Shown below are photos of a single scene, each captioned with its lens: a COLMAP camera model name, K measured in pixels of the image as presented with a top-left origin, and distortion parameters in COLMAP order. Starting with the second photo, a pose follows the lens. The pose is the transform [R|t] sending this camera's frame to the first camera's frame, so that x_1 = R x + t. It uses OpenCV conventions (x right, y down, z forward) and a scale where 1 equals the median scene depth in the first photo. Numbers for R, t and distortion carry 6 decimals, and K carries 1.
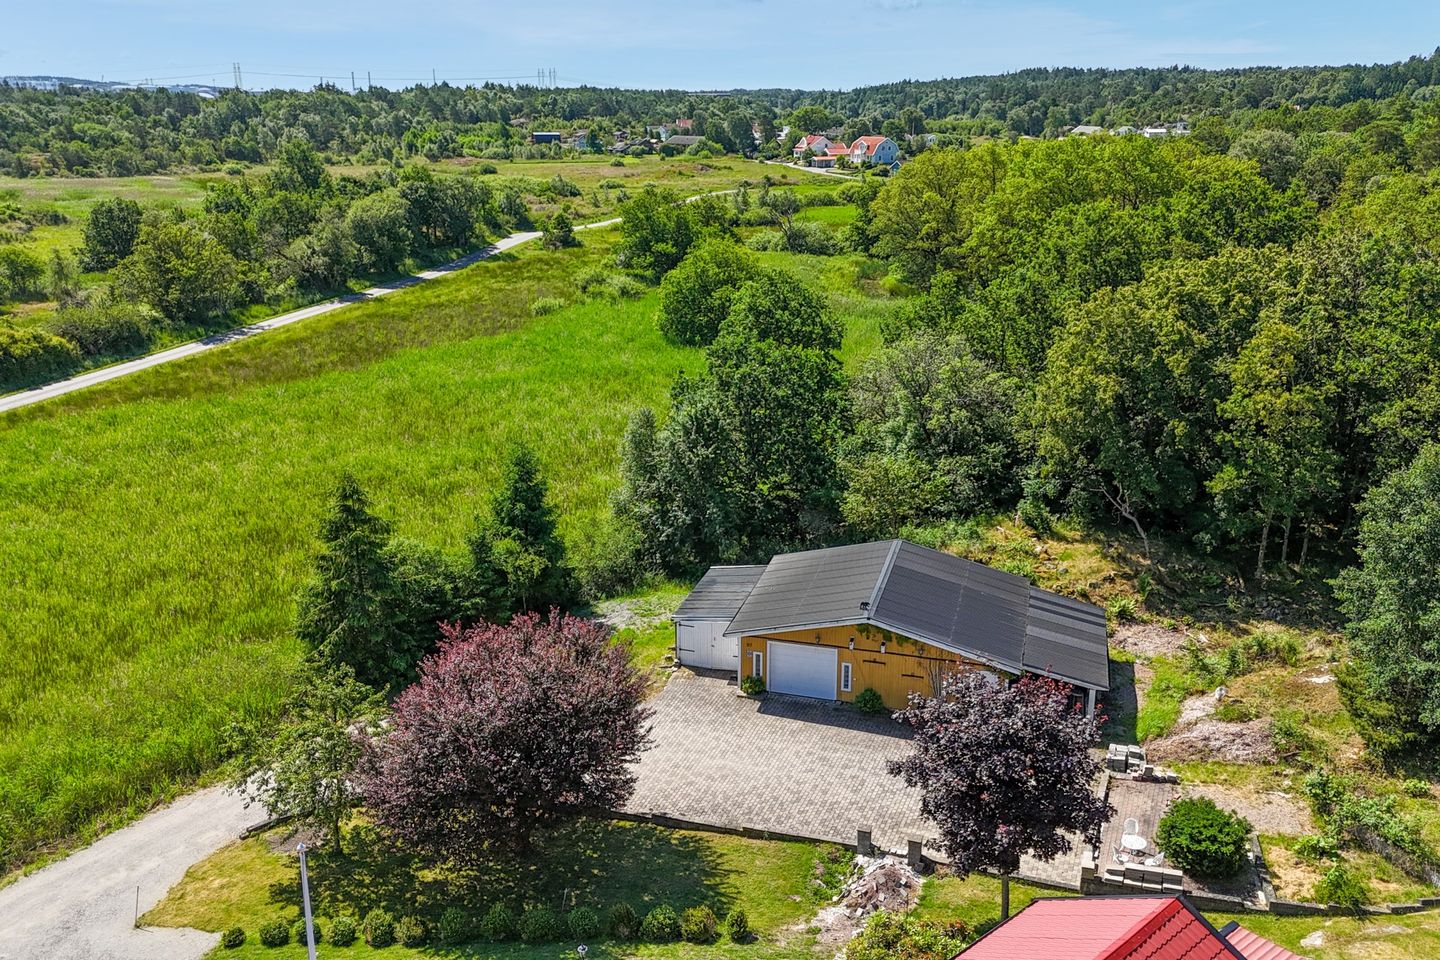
lens RADIAL K [[1223.5, 0, 720.0], [0, 1223.5, 480.0], [0, 0, 1]] dist [0.041500, 0.000596]
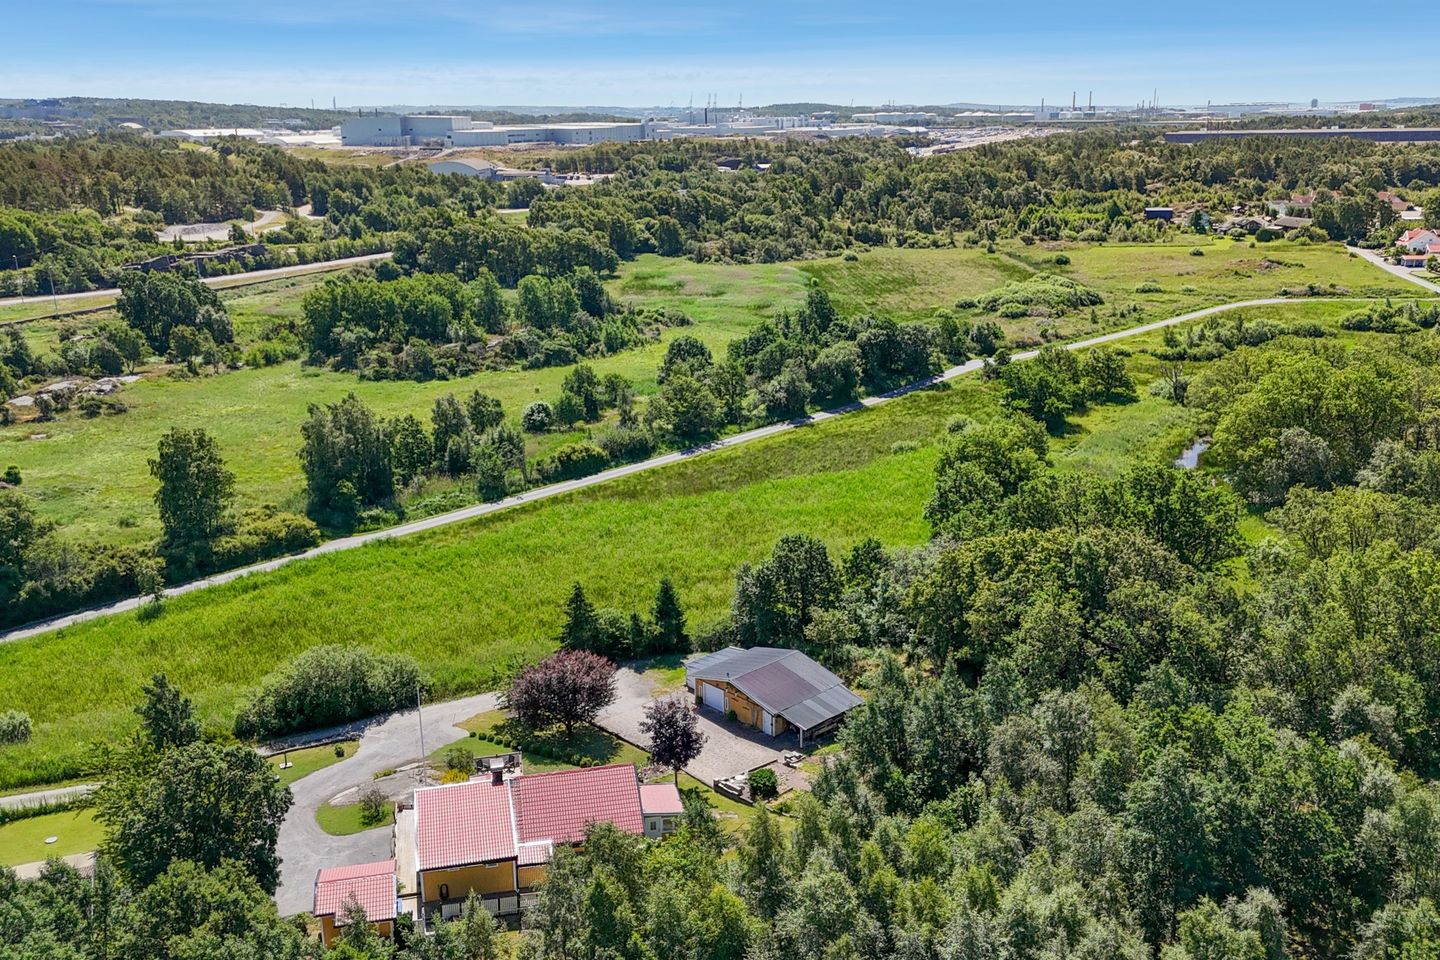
lens RADIAL K [[1229.6, 0, 720.0], [0, 1229.6, 480.0], [0, 0, 1]] dist [0.105716, -0.182189]
pose [[0.859512, 0.124012, -0.495843, 0.341463], [-0.134534, 0.990801, 0.014597, -0.083410], [0.493092, 0.054162, 0.868290, -0.304319]]
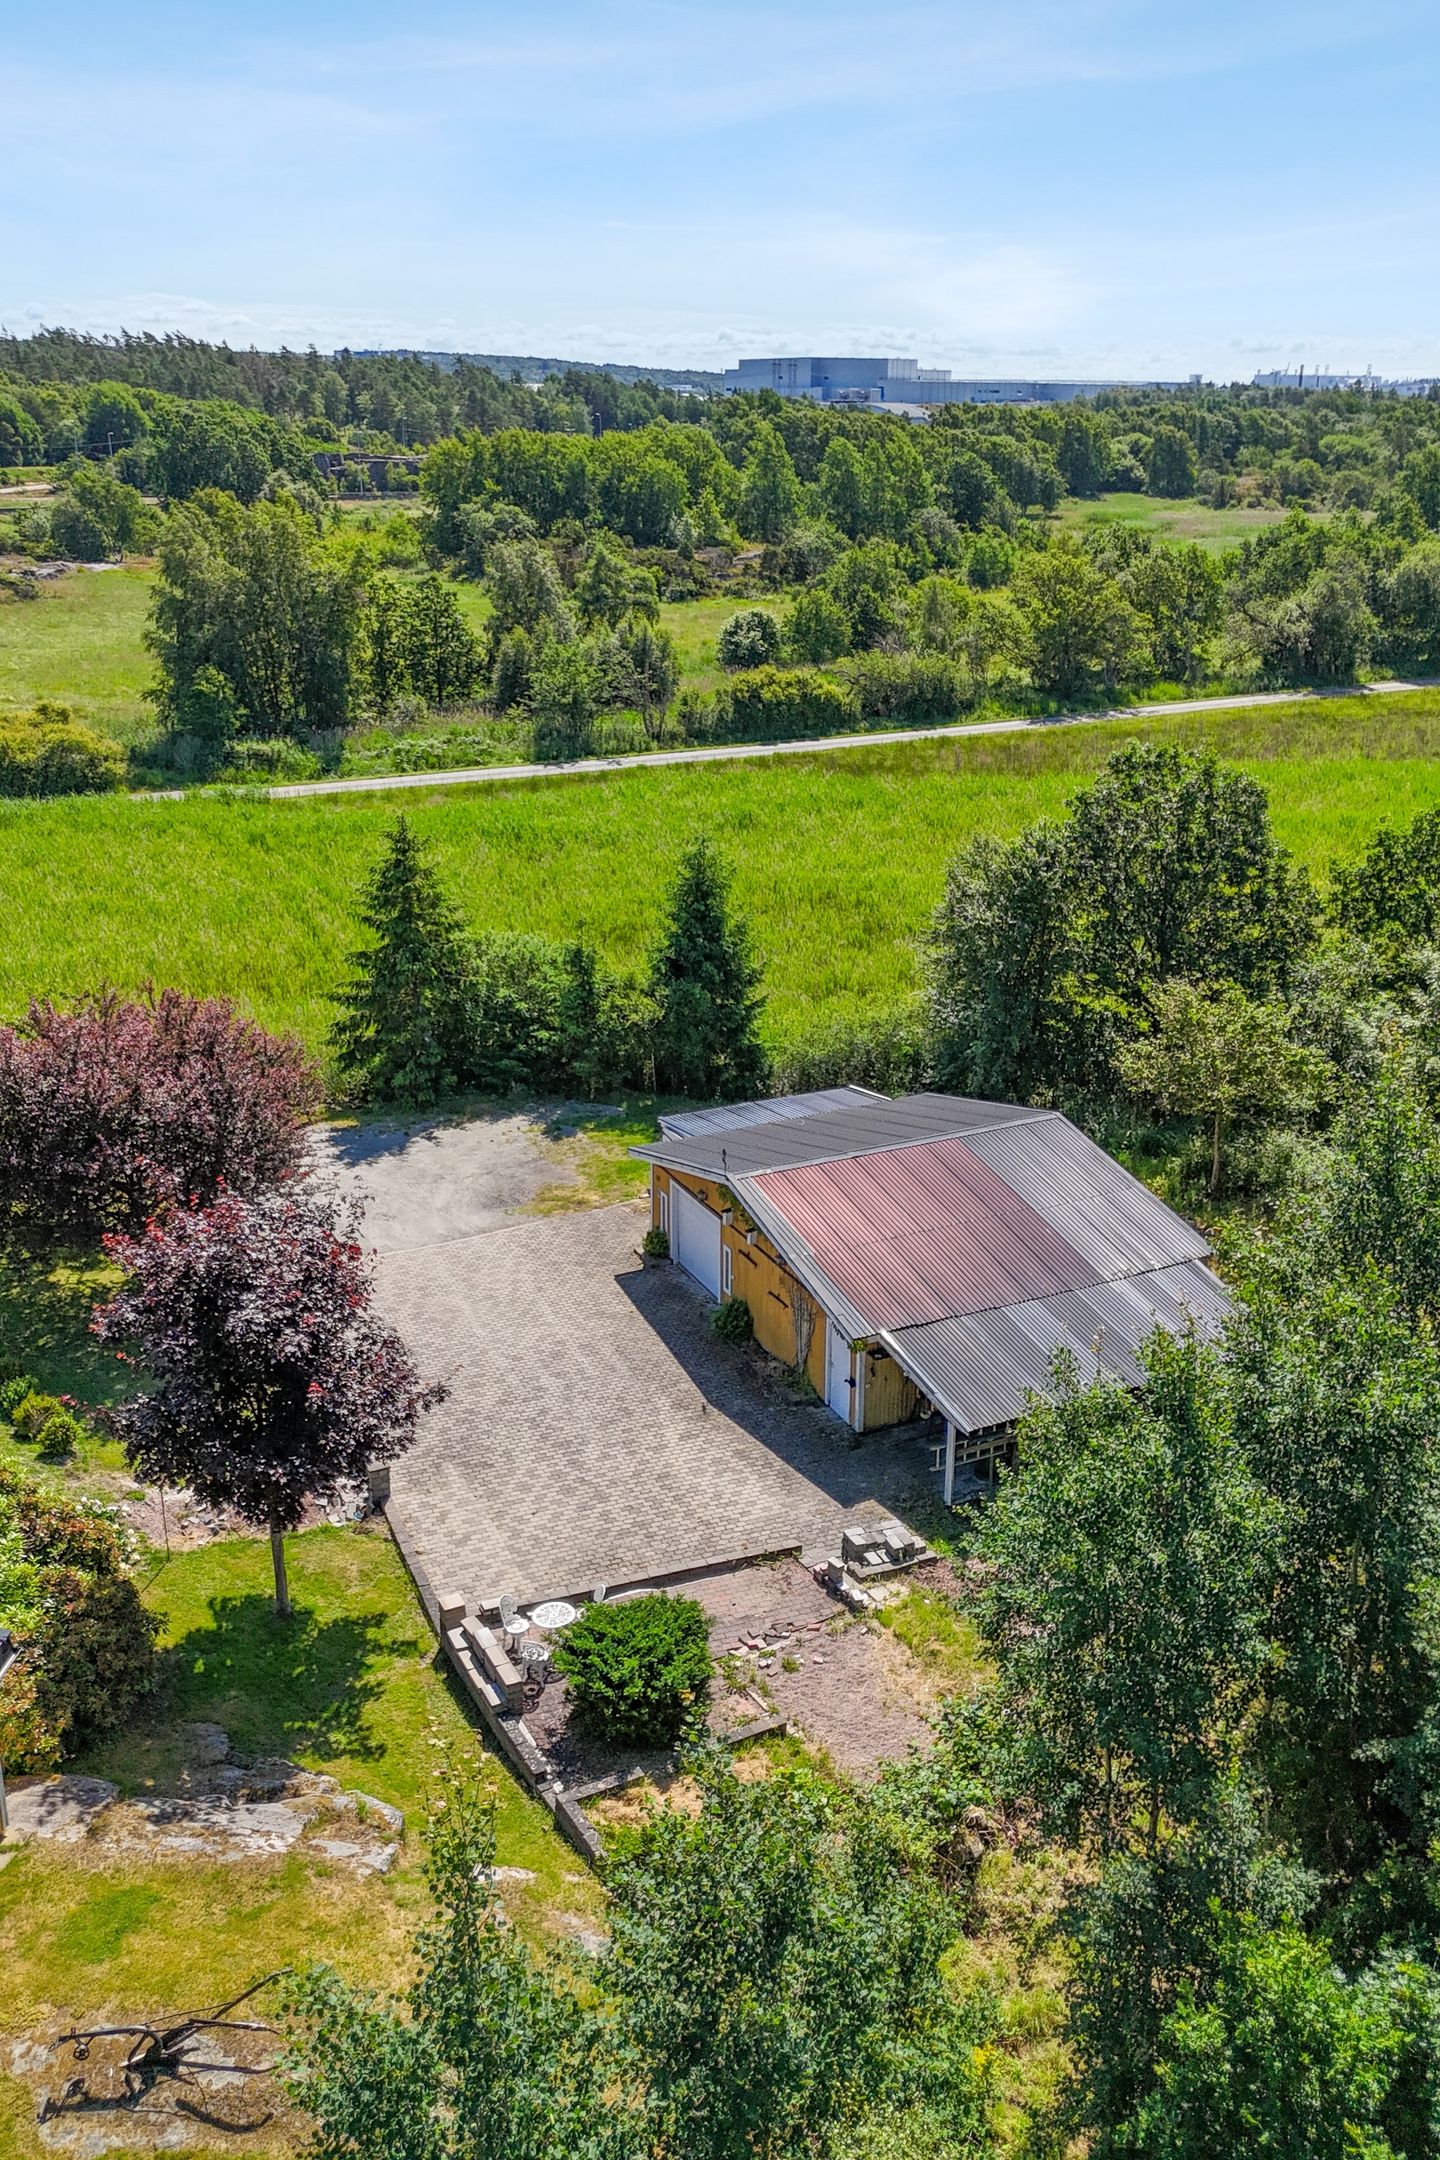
lens RADIAL K [[1844.4, 0, 726.6], [0, 1844.4, 1059.4], [0, 0, 1]] dist [0.105716, -0.182189]
pose [[0.676404, 0.248357, -0.693395, 0.196561], [-0.224409, 0.966165, 0.127147, -0.015079], [0.701512, 0.069601, 0.709251, 0.102315]]
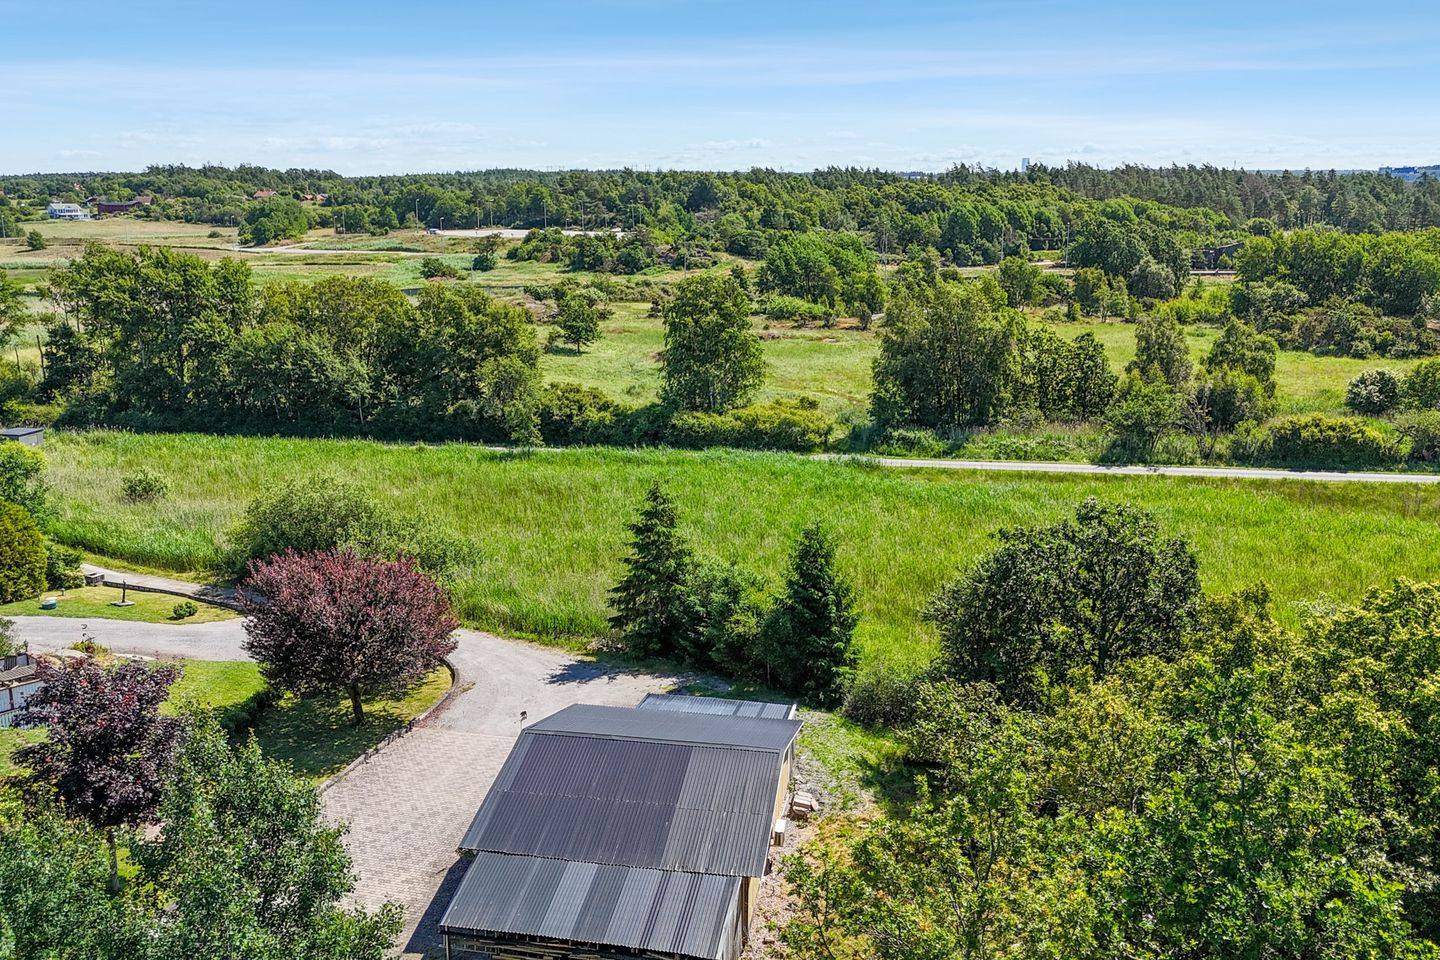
lens RADIAL K [[1229.6, 0, 720.0], [0, 1229.6, 480.0], [0, 0, 1]] dist [0.105716, -0.182189]
pose [[0.076904, 0.216737, -0.973196, 0.274894], [-0.294846, 0.937374, 0.185460, -0.077128], [0.952445, 0.272681, 0.135992, 0.266527]]
